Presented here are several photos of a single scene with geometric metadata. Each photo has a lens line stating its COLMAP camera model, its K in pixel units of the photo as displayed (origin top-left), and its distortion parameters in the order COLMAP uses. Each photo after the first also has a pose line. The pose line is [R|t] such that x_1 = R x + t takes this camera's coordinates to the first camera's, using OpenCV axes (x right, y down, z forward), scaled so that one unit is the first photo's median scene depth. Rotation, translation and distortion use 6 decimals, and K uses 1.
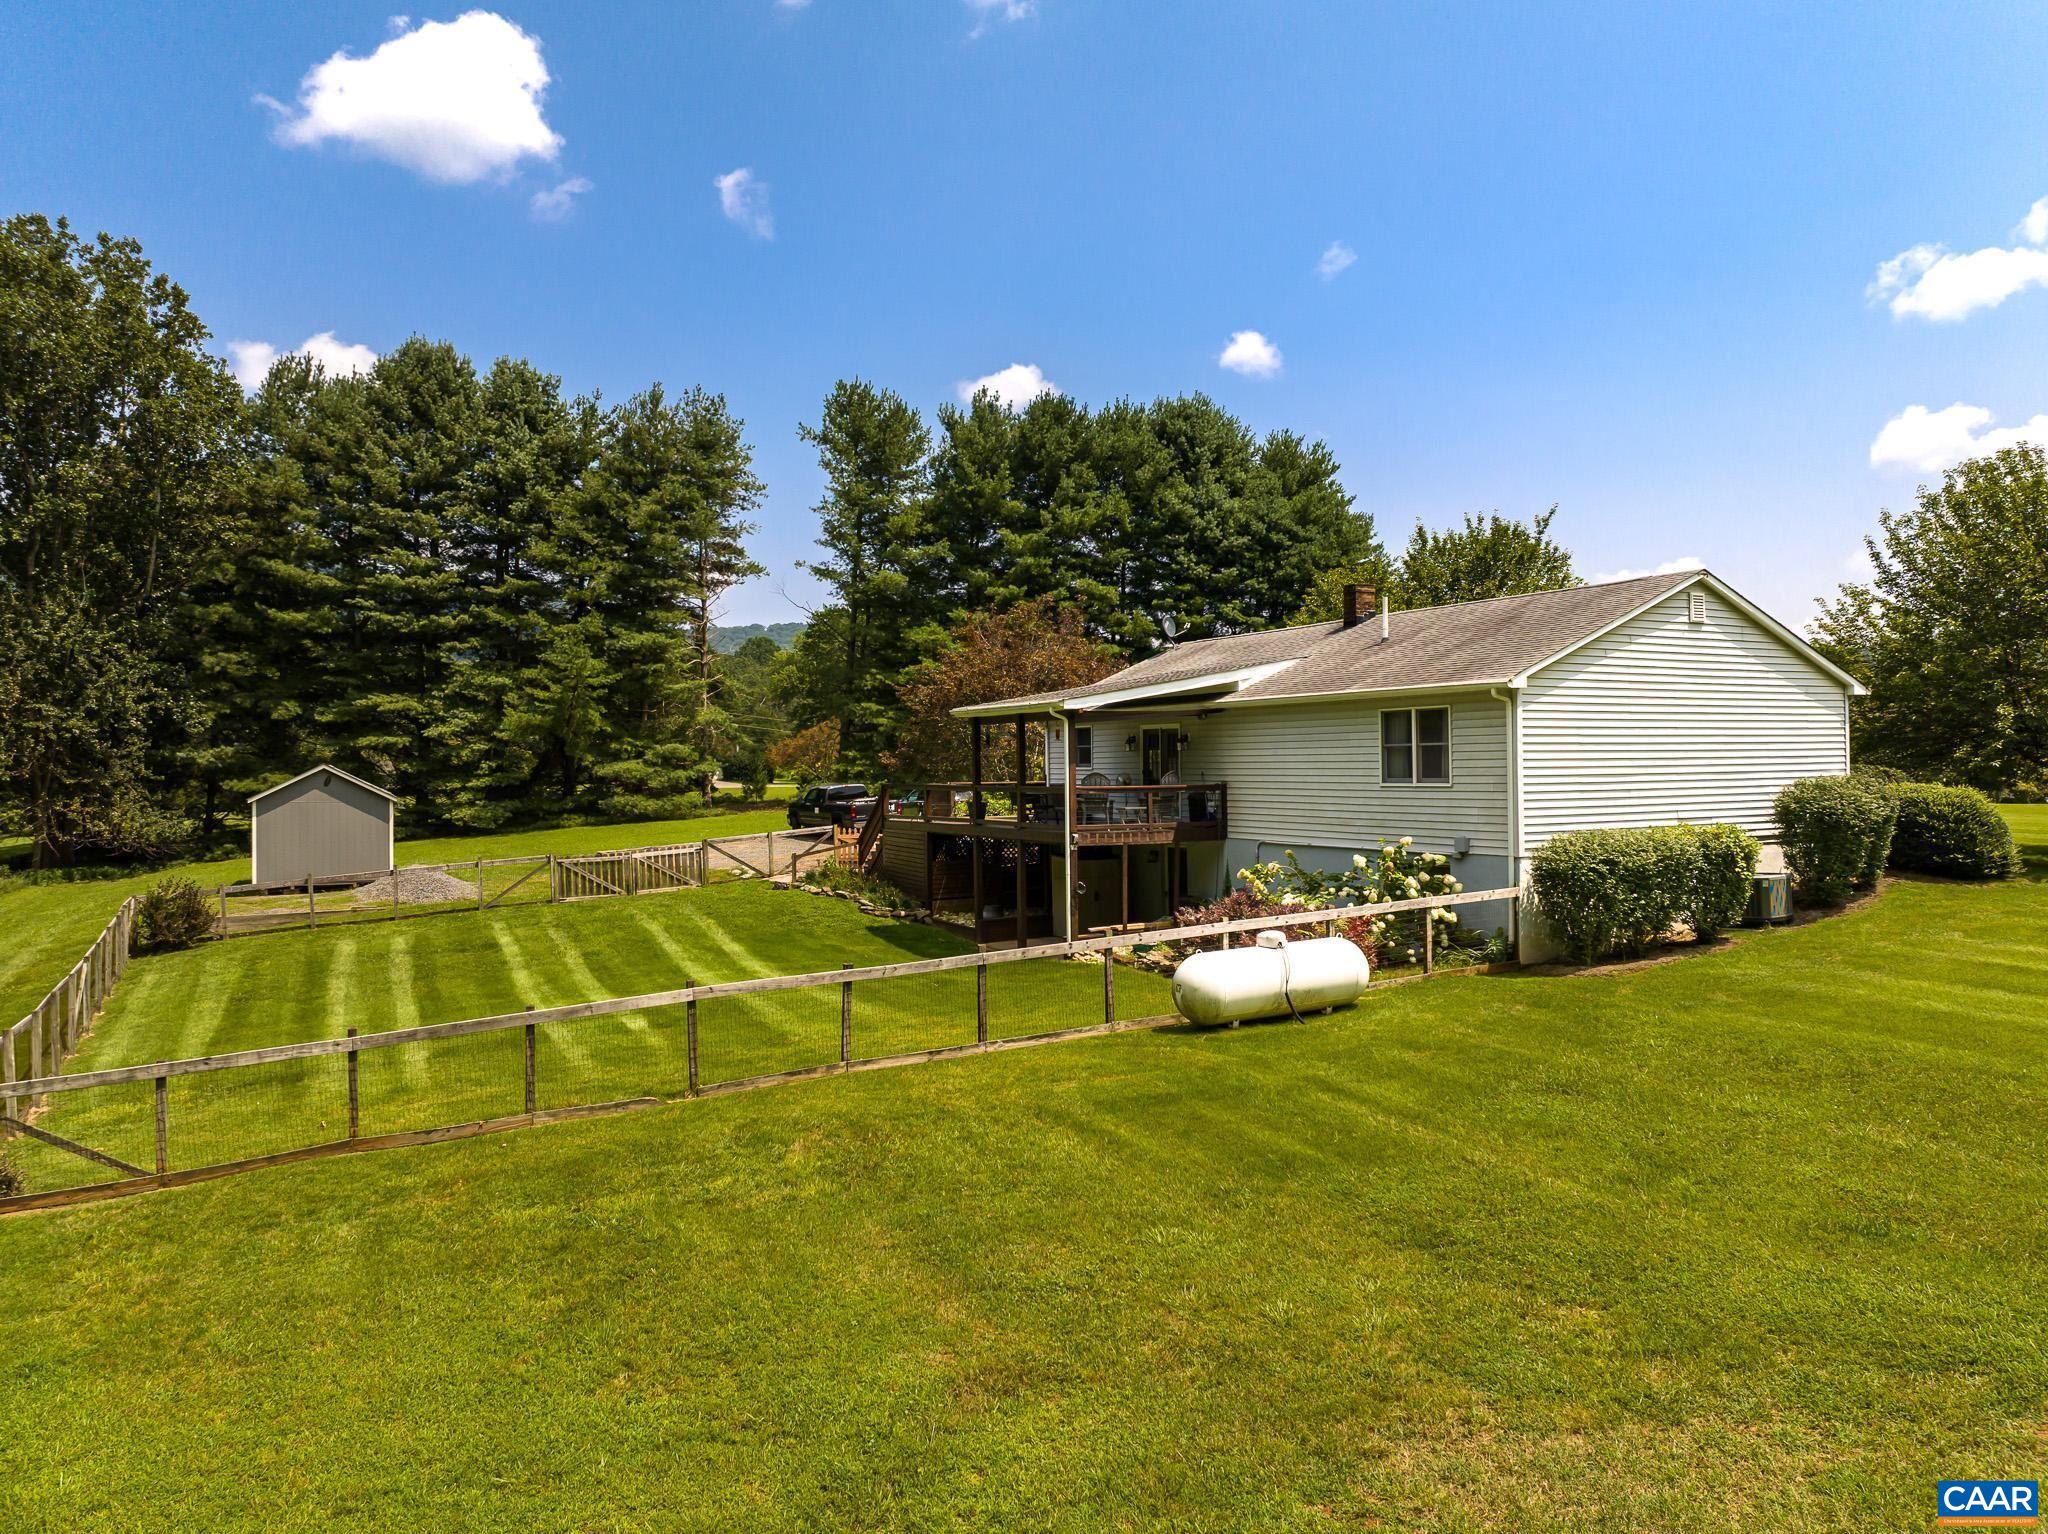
lens RADIAL K [[1438.2, 0, 1033.4], [0, 1438.2, 764.8], [0, 0, 1]] dist [-0.035714, -0.001159]
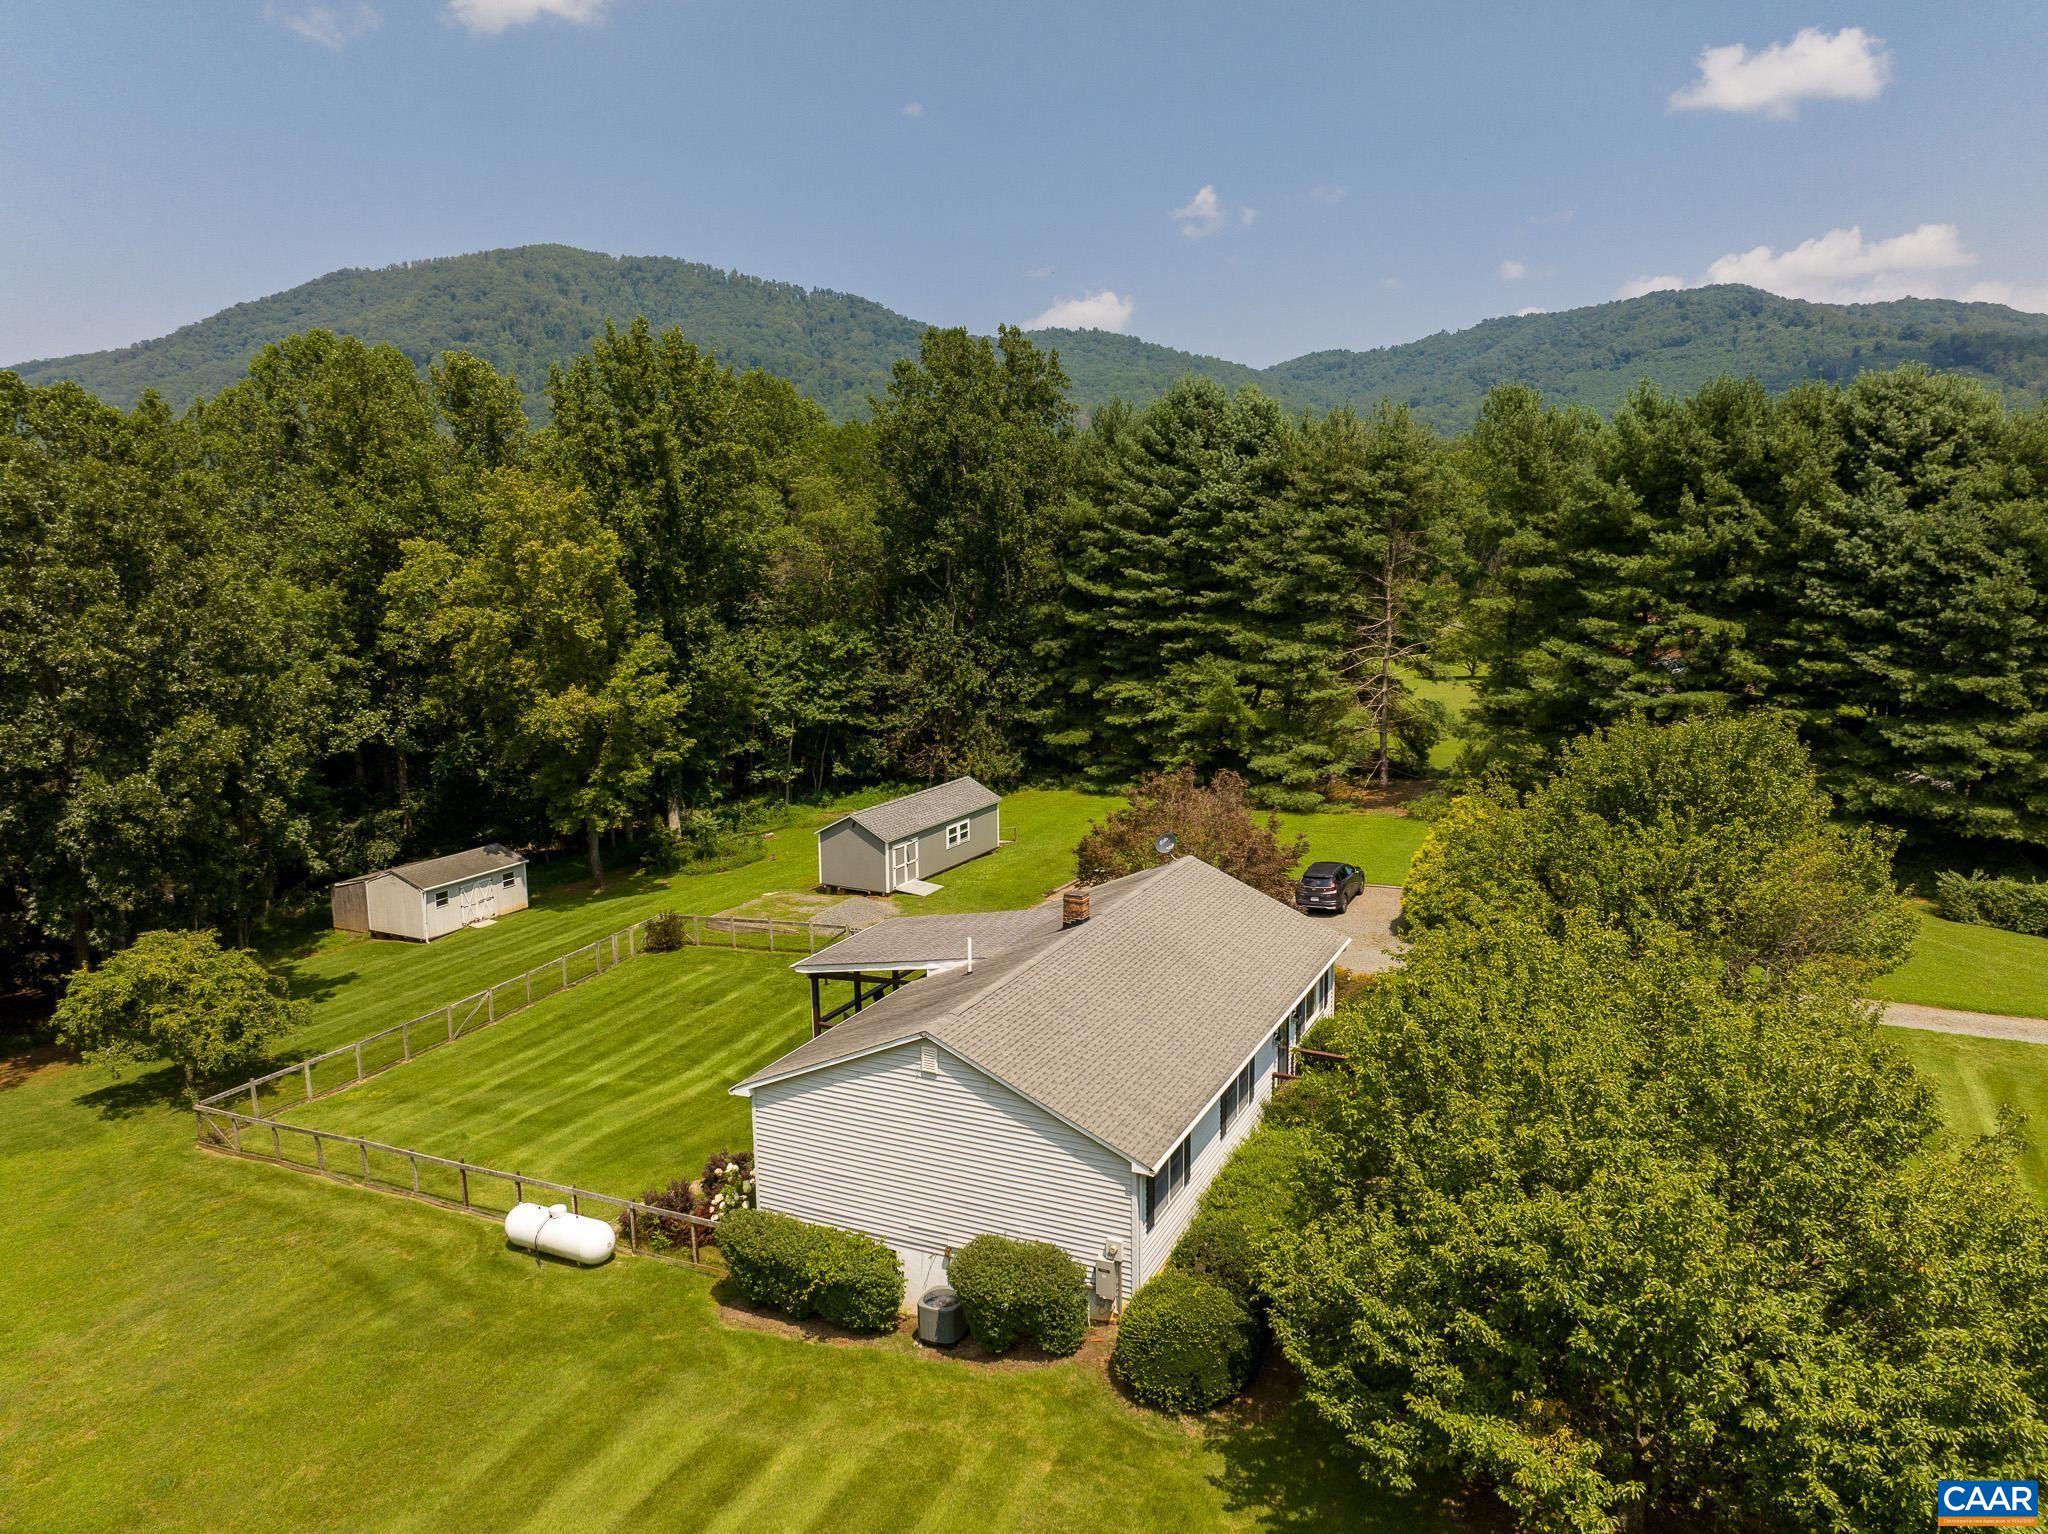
lens RADIAL K [[1438.2, 0, 1033.4], [0, 1438.2, 764.8], [0, 0, 1]] dist [-0.035714, -0.001159]
pose [[0.596568, 0.141466, -0.789996, 0.527708], [0.006109, 0.983513, 0.180733, -0.208778], [0.802539, -0.112645, 0.585868, 0.158888]]
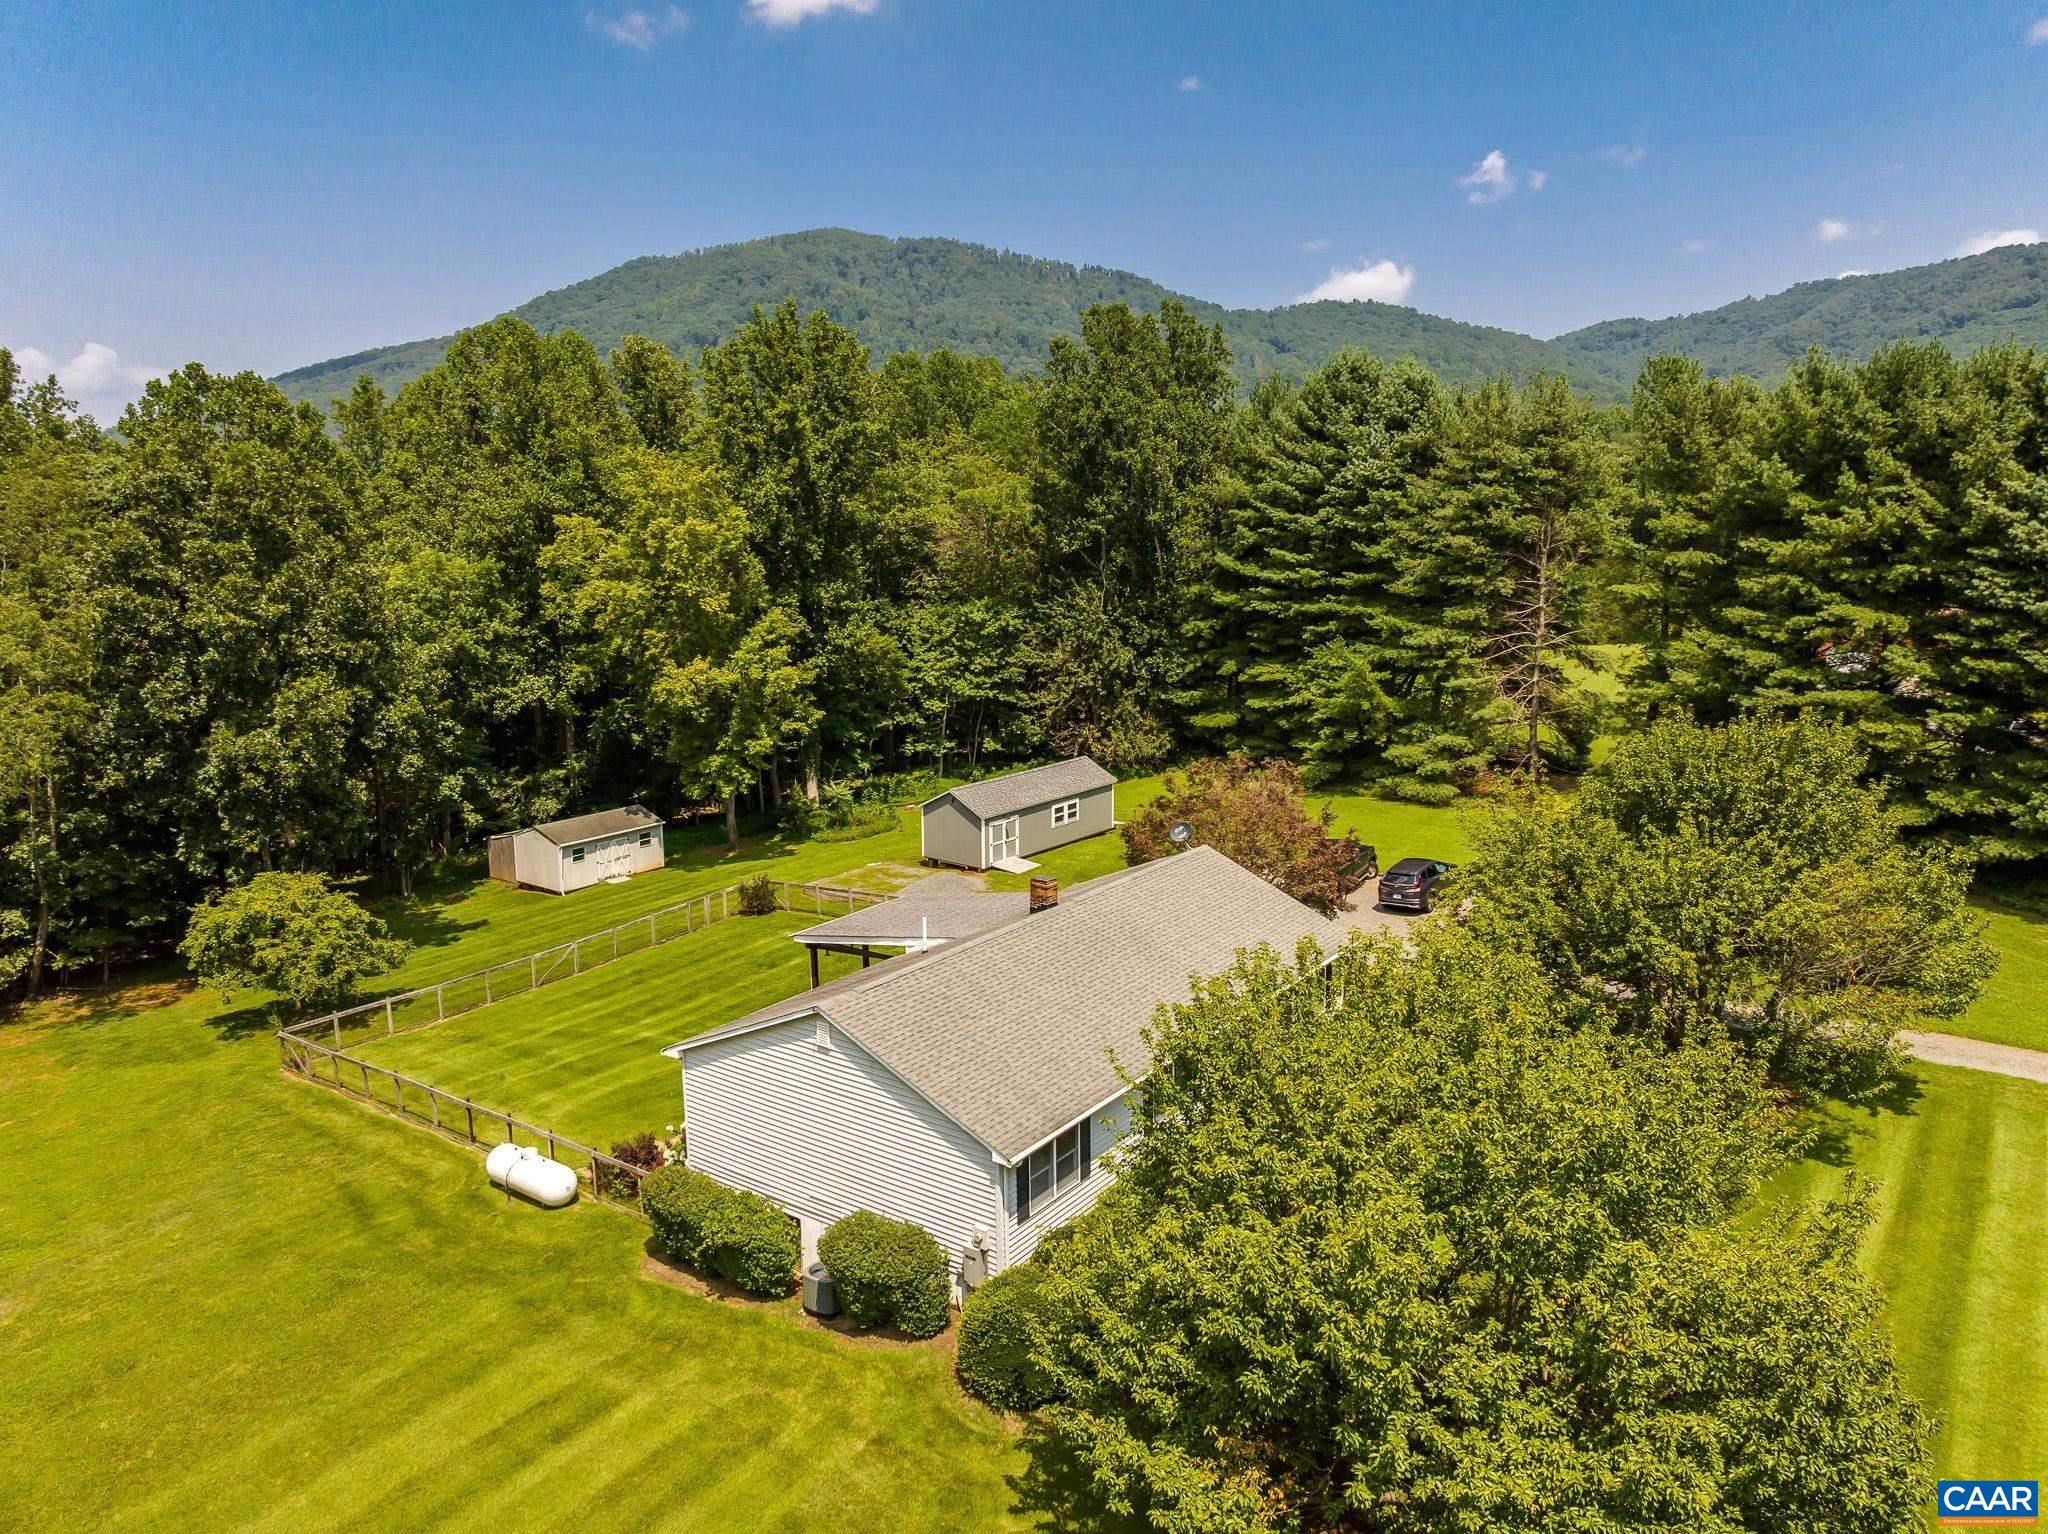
lens RADIAL K [[1438.2, 0, 1033.4], [0, 1438.2, 764.8], [0, 0, 1]] dist [-0.035714, -0.001159]
pose [[0.439845, 0.172129, -0.881424, 0.580861], [0.007146, 0.980759, 0.195093, -0.209323], [0.898045, -0.092109, 0.430152, 0.254719]]
